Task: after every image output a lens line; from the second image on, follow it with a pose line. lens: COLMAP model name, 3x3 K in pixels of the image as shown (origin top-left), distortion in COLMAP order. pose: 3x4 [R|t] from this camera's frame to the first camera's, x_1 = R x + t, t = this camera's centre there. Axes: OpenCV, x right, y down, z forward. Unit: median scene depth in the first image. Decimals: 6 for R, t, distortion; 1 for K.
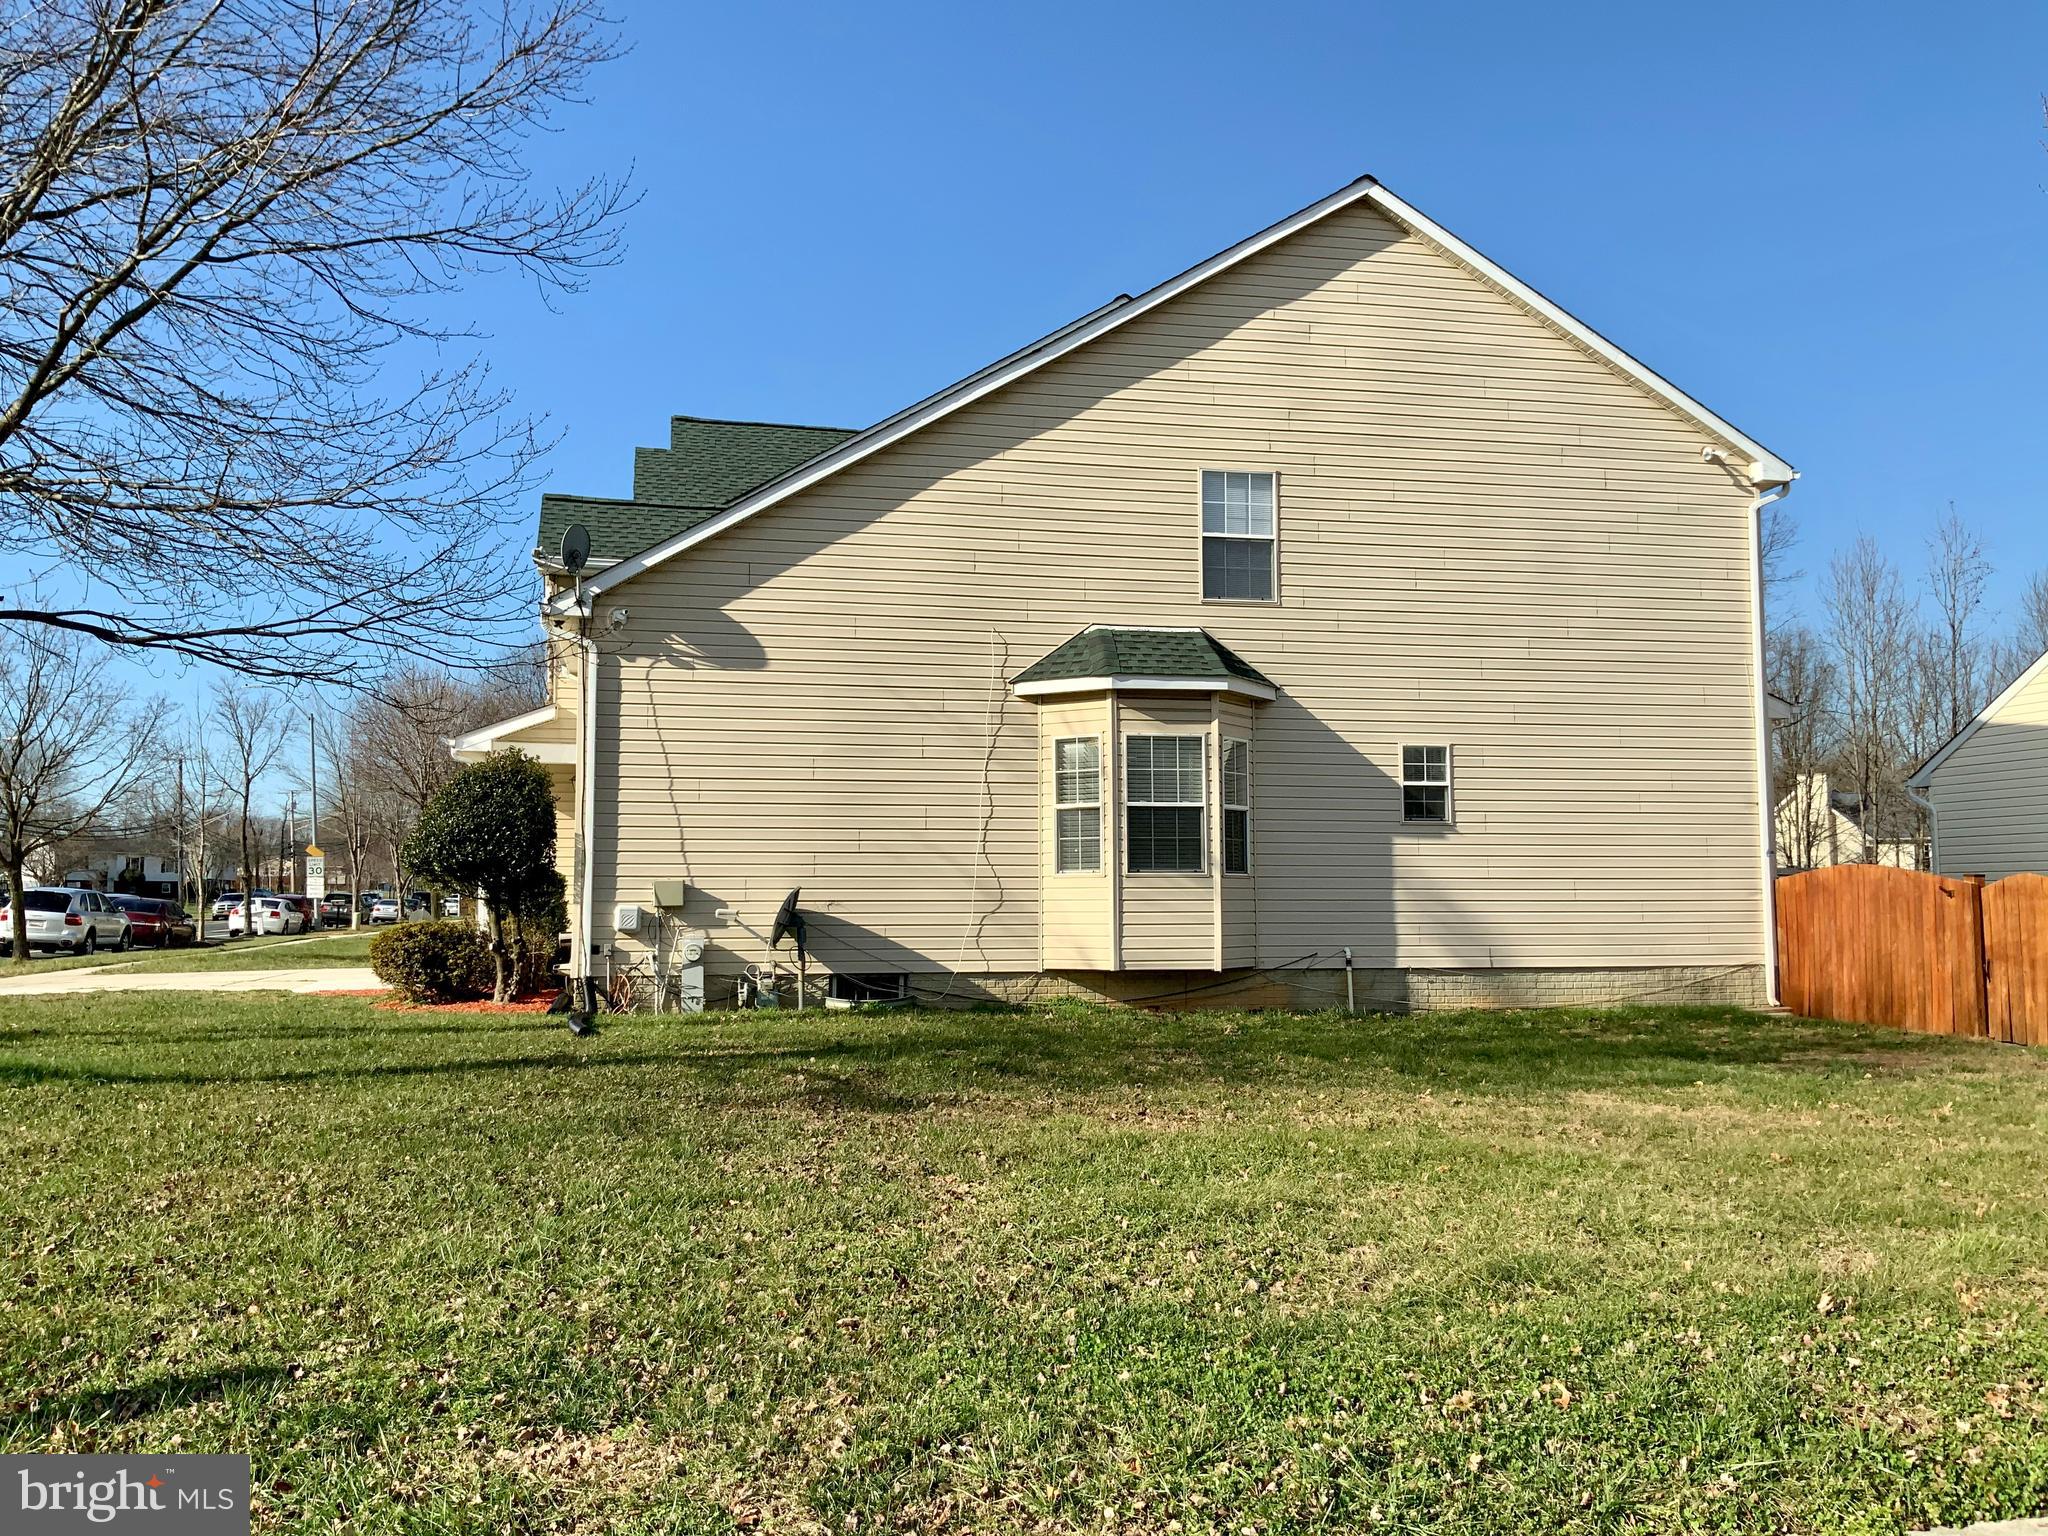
lens RADIAL K [[1724.4, 0, 1024.0], [0, 1724.4, 768.0], [0, 0, 1]] dist [0.012539, -0.053360]
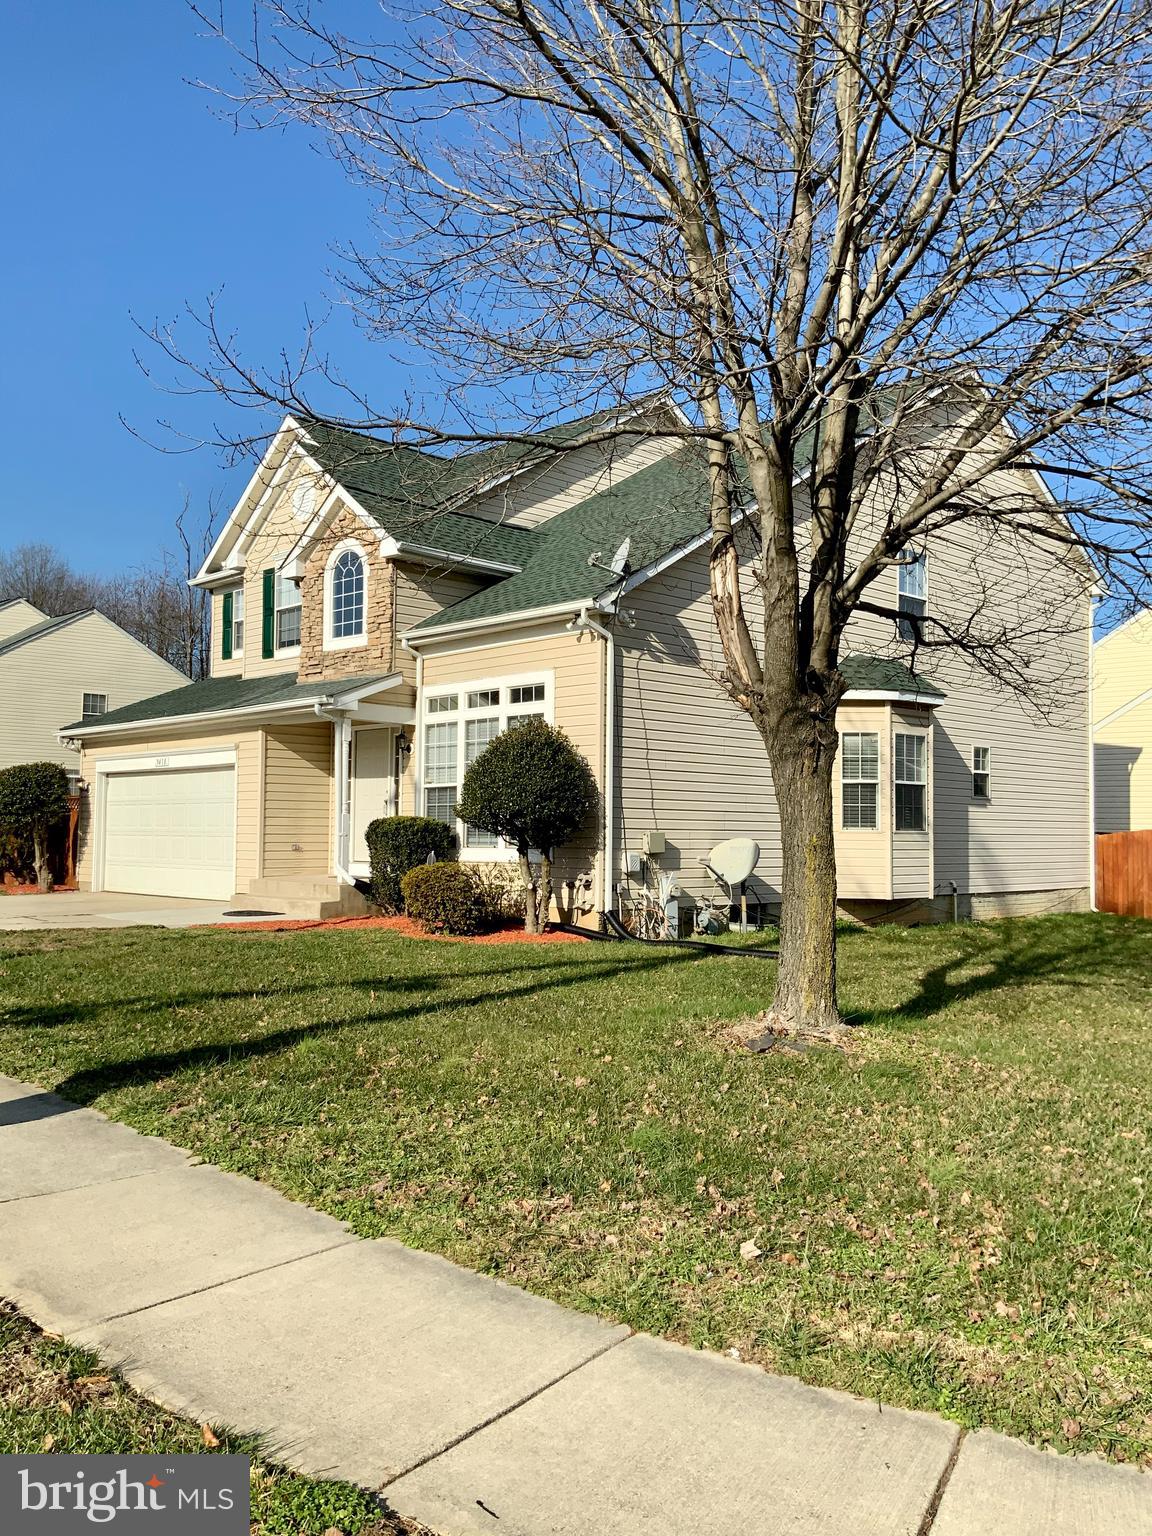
lens RADIAL K [[1293.3, 0, 576.0], [0, 1293.3, 768.0], [0, 0, 1]] dist [0.012539, -0.053360]
pose [[0.846926, 0.037978, 0.530352, -0.724466], [-0.057070, 0.998177, 0.019657, 0.003637], [-0.528639, -0.046915, 0.847549, 0.234902]]
